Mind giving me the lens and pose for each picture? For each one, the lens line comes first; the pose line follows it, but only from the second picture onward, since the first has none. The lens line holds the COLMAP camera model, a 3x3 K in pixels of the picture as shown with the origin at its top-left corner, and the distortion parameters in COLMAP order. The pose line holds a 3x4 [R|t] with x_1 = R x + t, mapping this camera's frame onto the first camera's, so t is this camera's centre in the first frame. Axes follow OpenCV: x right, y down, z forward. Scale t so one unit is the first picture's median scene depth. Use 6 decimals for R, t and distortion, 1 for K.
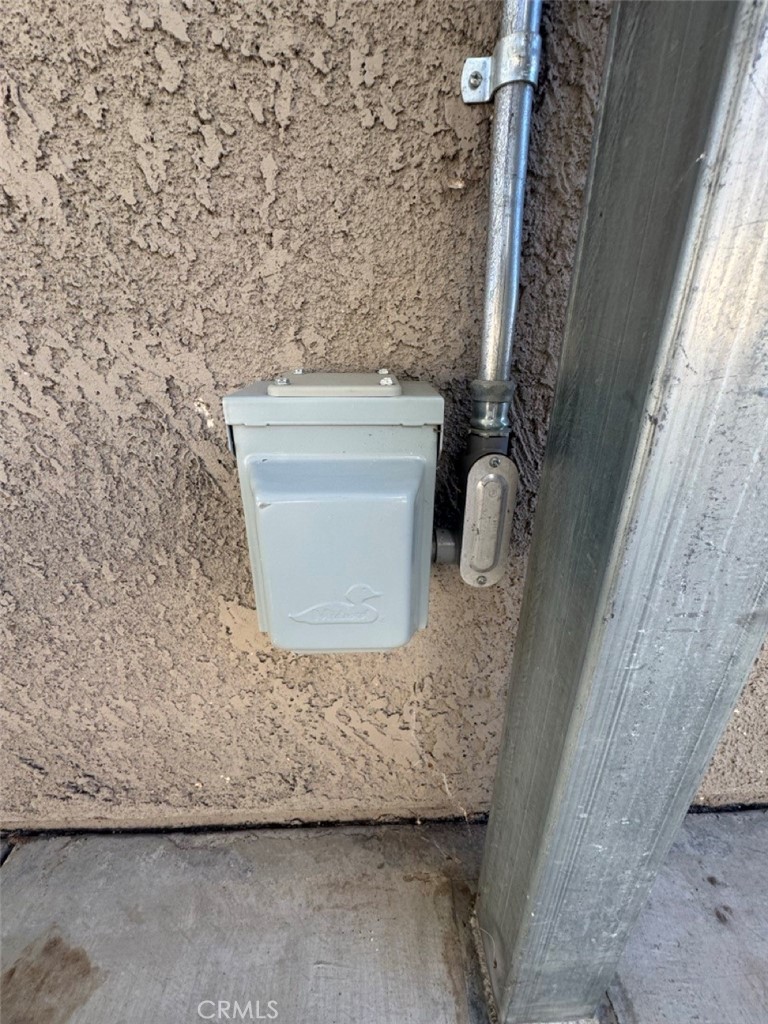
lens RADIAL K [[410.1, 0, 383.6], [0, 410.1, 509.0], [0, 0, 1]] dist [-0.006796, 0.000055]
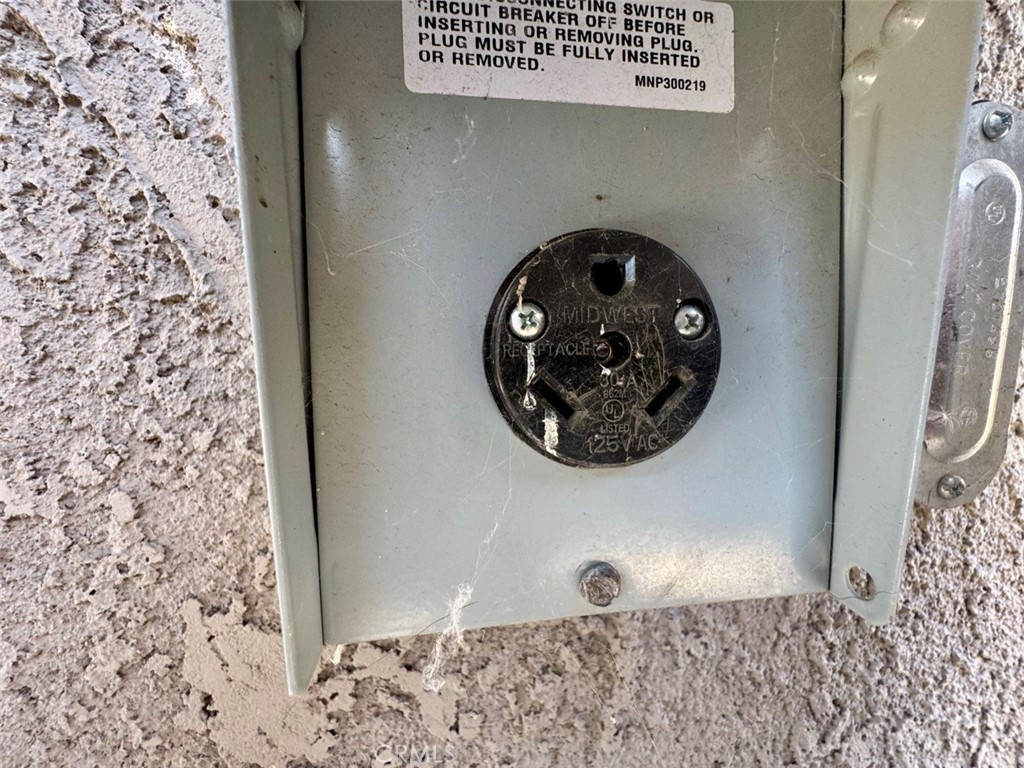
lens RADIAL K [[410.1, 0, 511.7], [0, 410.1, 386.6], [0, 0, 1]] dist [-0.006796, 0.000055]
pose [[0.993452, -0.021875, 0.112138, -0.152884], [0.051417, 0.962092, -0.267834, 0.143091], [-0.102028, 0.271846, 0.956917, 0.581151]]
